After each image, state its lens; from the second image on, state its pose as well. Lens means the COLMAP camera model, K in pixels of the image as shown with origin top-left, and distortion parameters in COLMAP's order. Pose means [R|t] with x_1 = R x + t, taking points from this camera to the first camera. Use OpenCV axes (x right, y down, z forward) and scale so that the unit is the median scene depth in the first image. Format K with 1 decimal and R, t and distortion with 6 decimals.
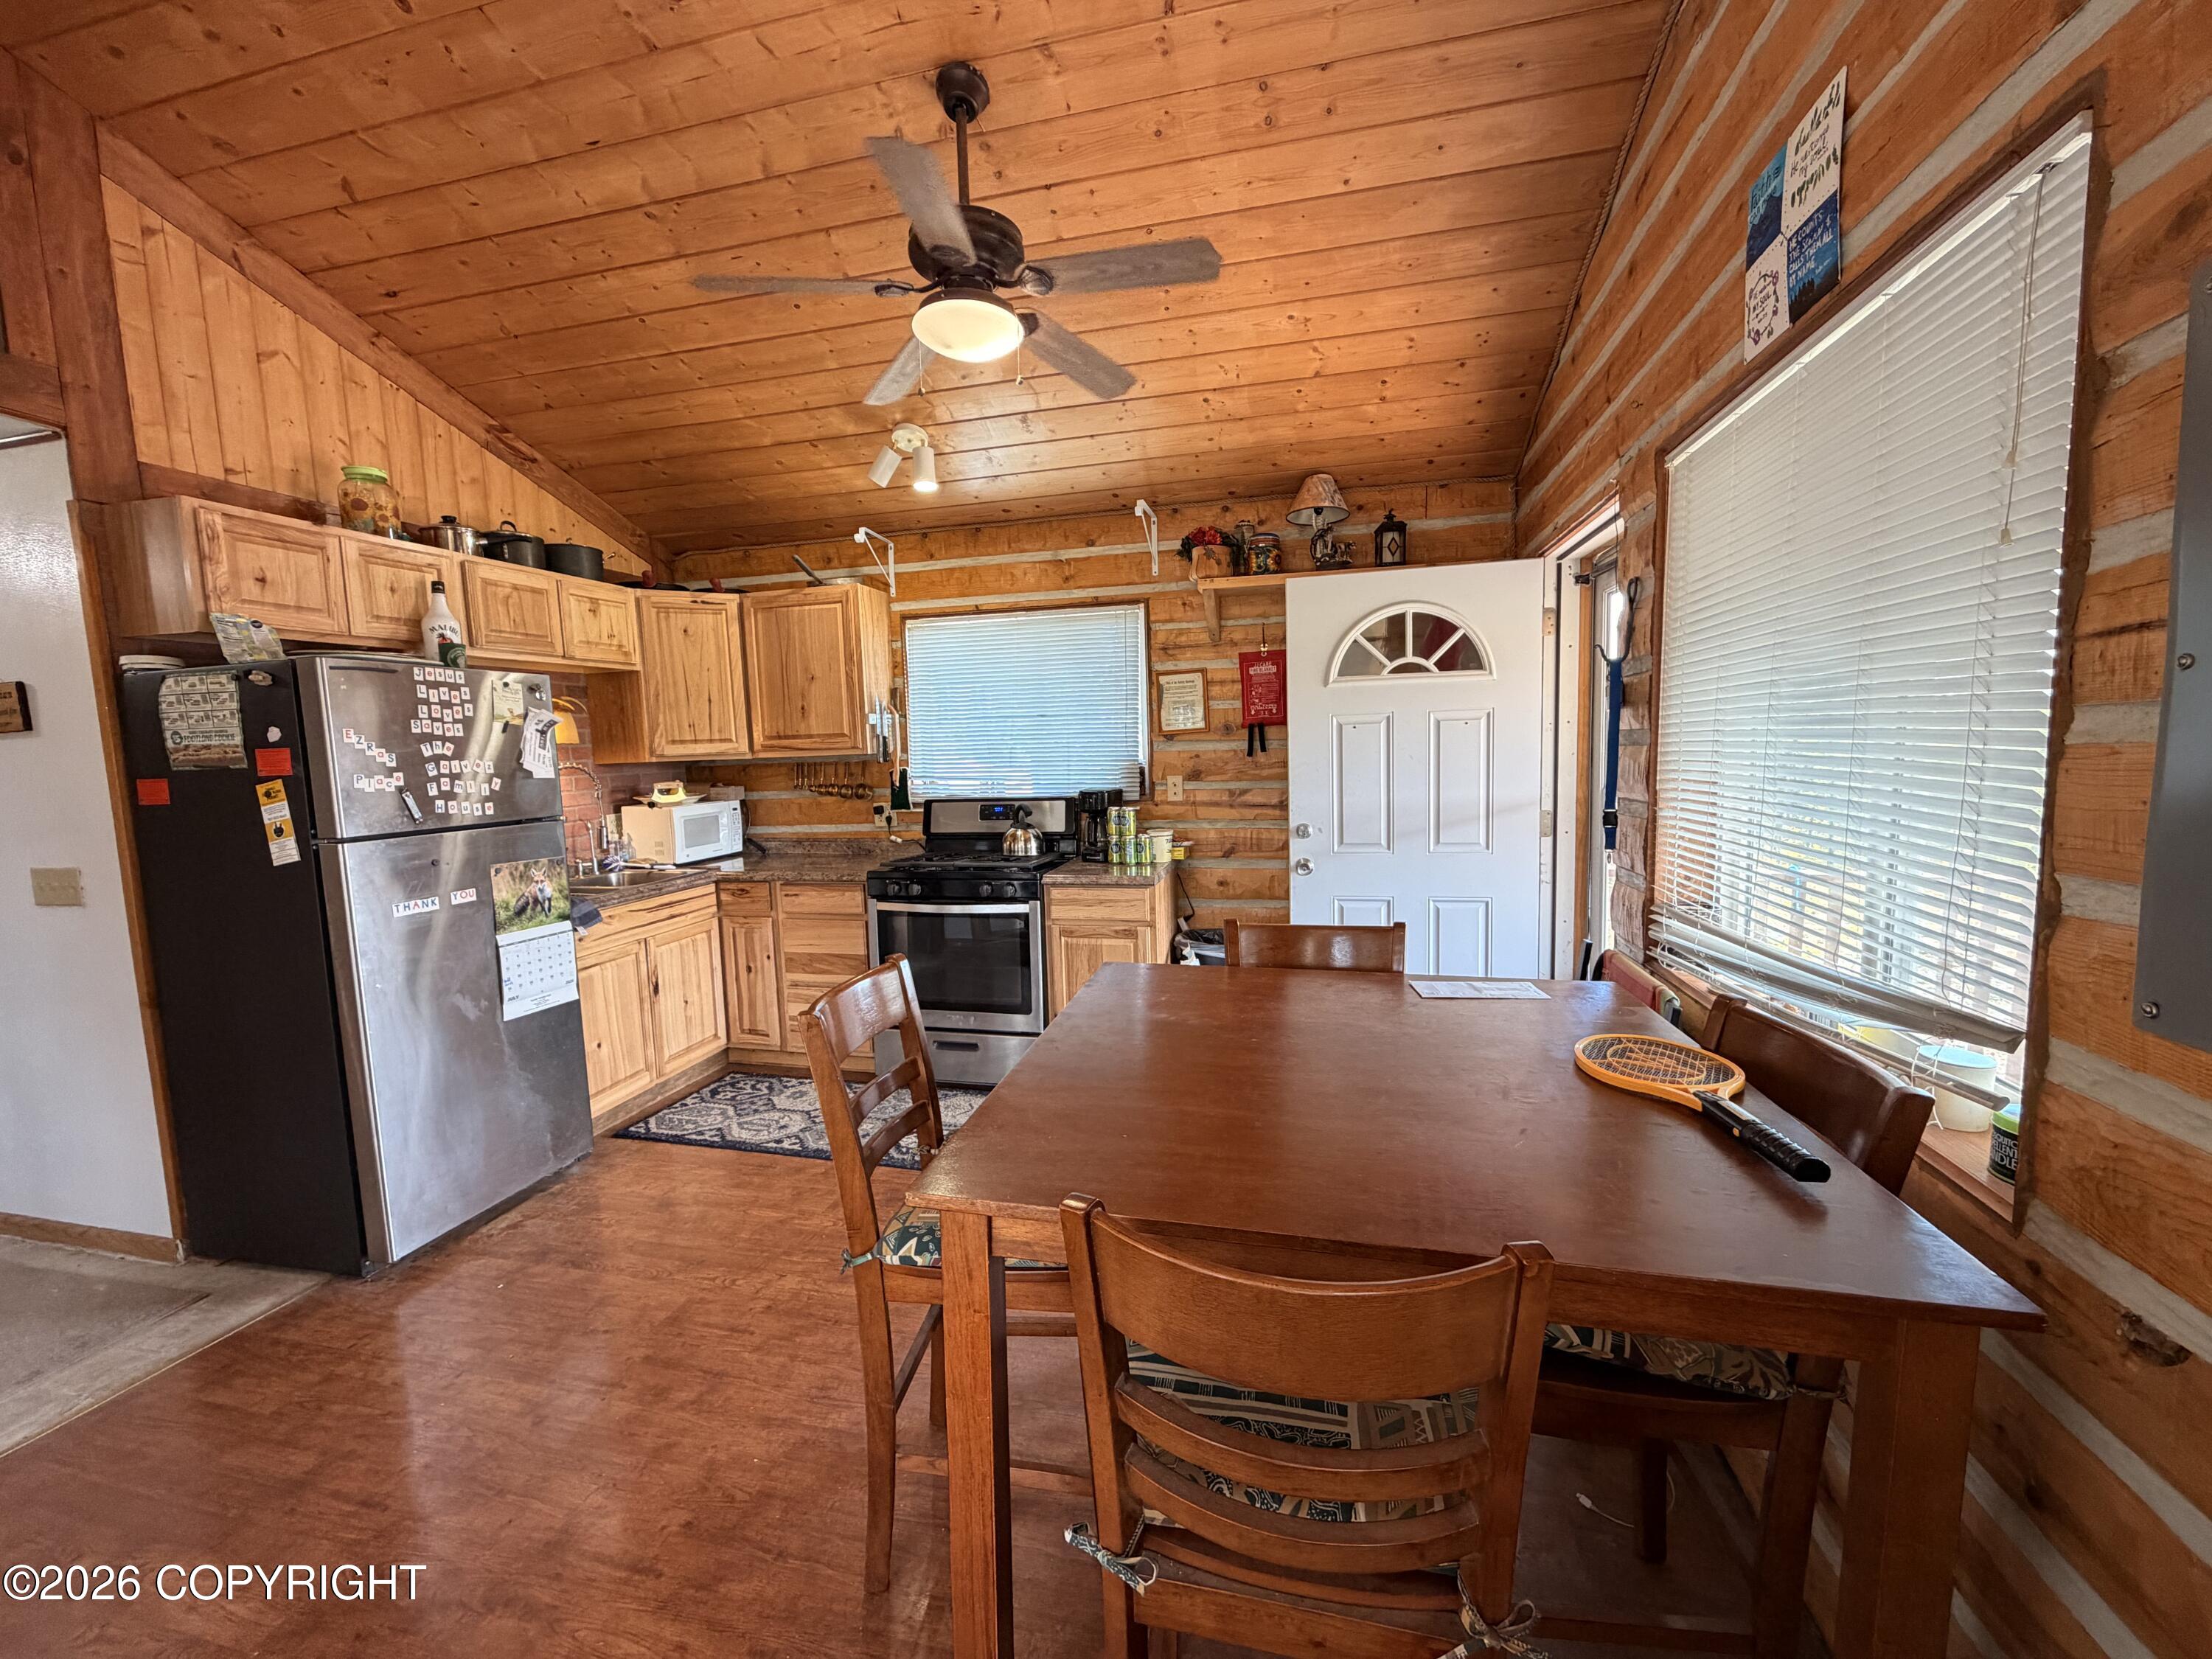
lens RADIAL K [[878.9, 0, 1100.1], [0, 878.9, 829.8], [0, 0, 1]] dist [-0.002910, 0.000559]
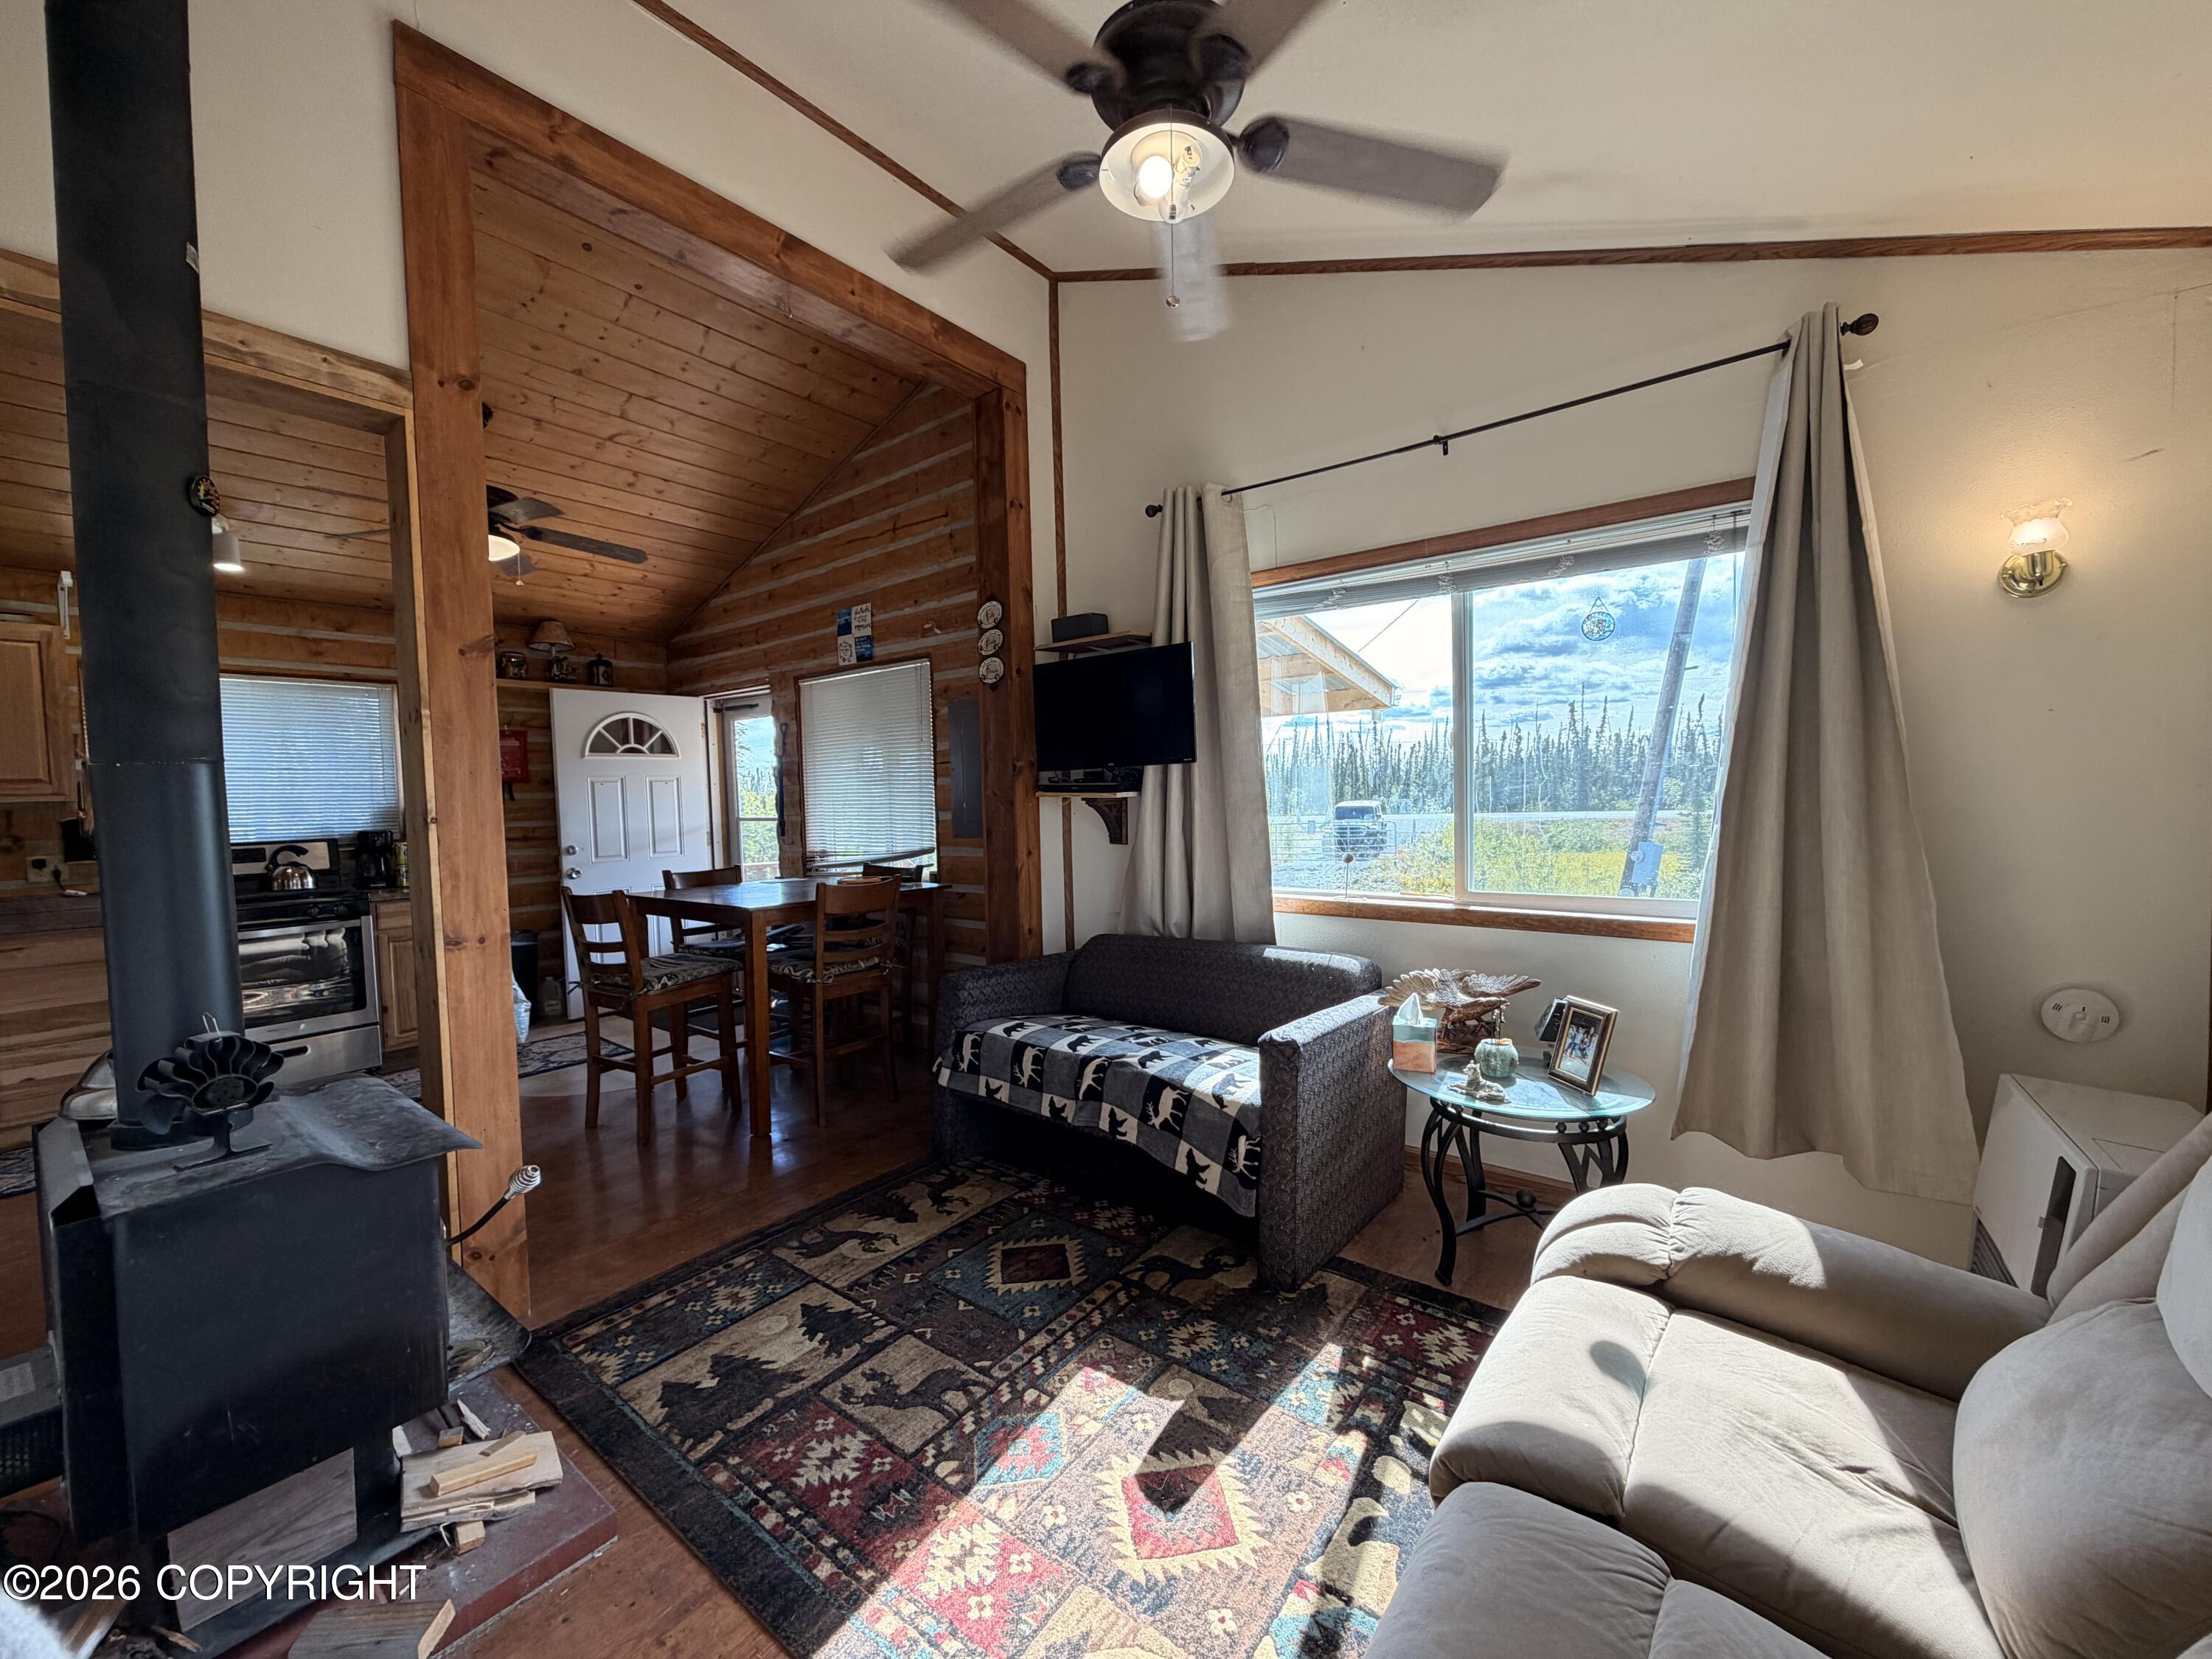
lens RADIAL K [[878.9, 0, 1100.1], [0, 878.9, 829.8], [0, 0, 1]] dist [-0.002910, 0.000559]
pose [[0.410003, -0.022237, 0.911813, -0.750106], [0.101111, 0.994649, -0.021208, 0.086972], [-0.906463, 0.100890, 0.410057, -0.452576]]
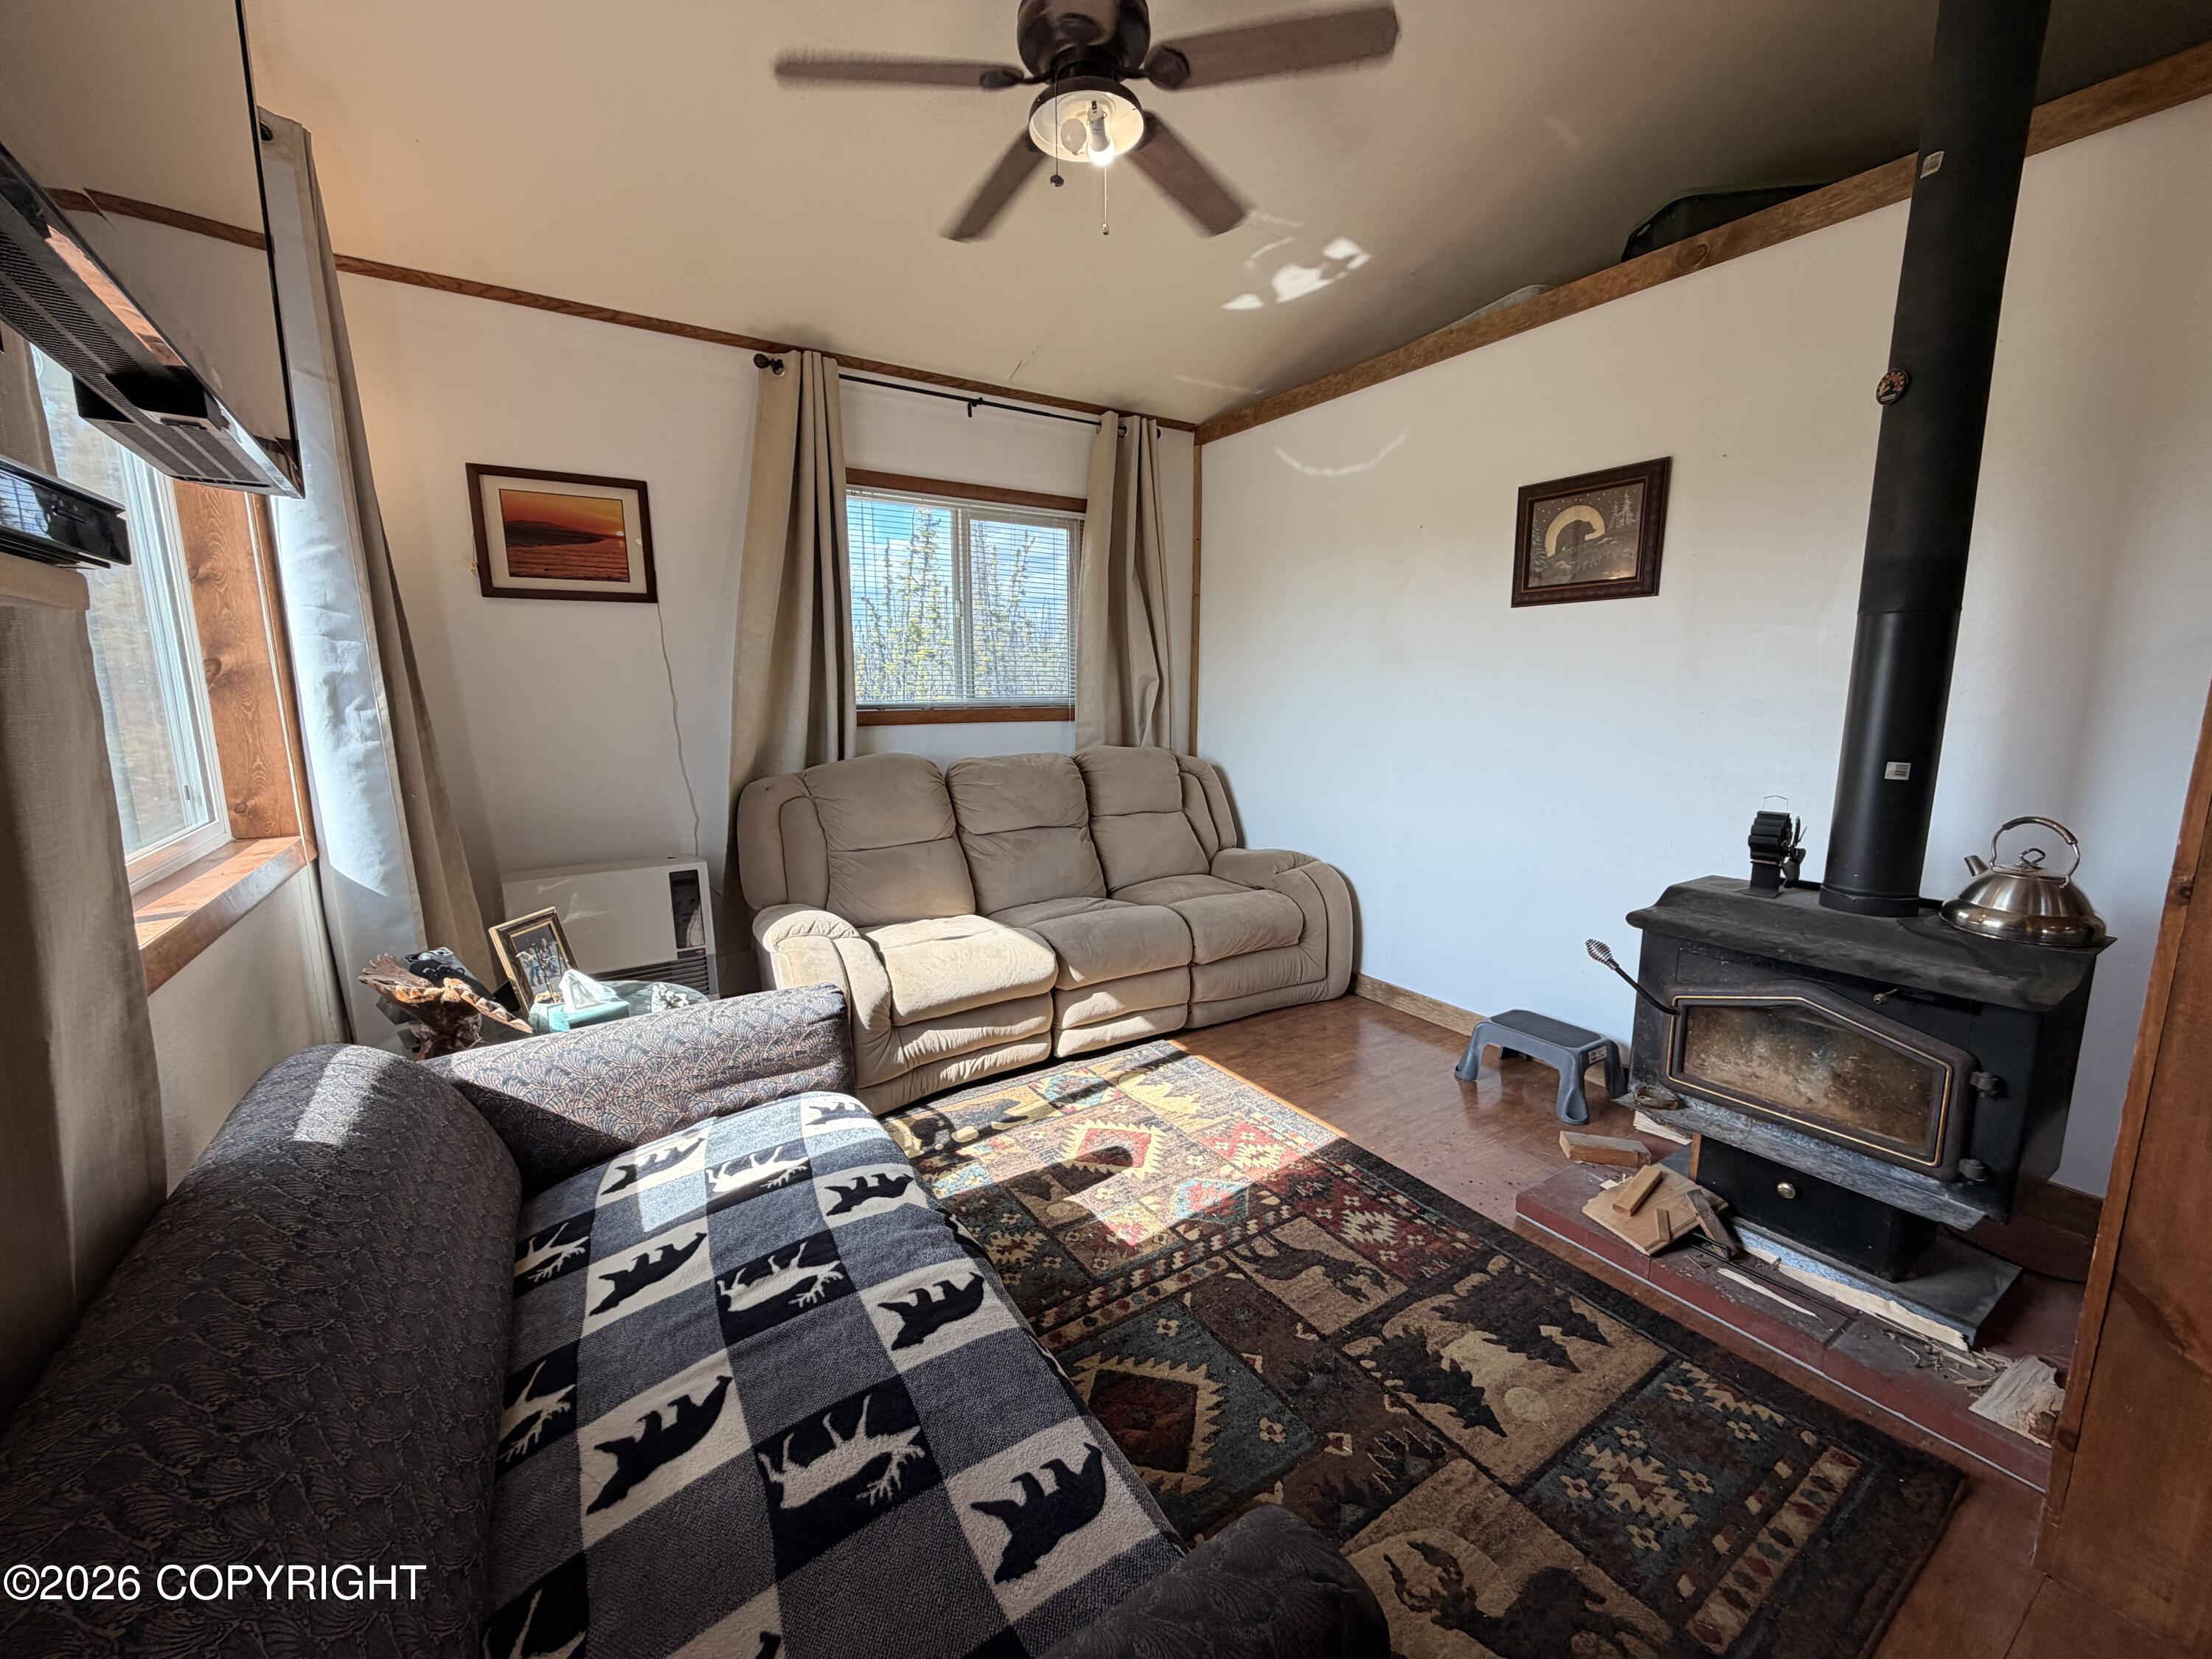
lens RADIAL K [[879.9, 0, 1099.5], [0, 879.9, 828.7], [0, 0, 1]] dist [-0.001767, -0.000420]
pose [[-0.685252, 0.144169, -0.713894, 0.107986], [-0.054375, 0.967349, 0.247547, 0.025758], [0.726273, 0.208451, -0.655039, 0.104569]]
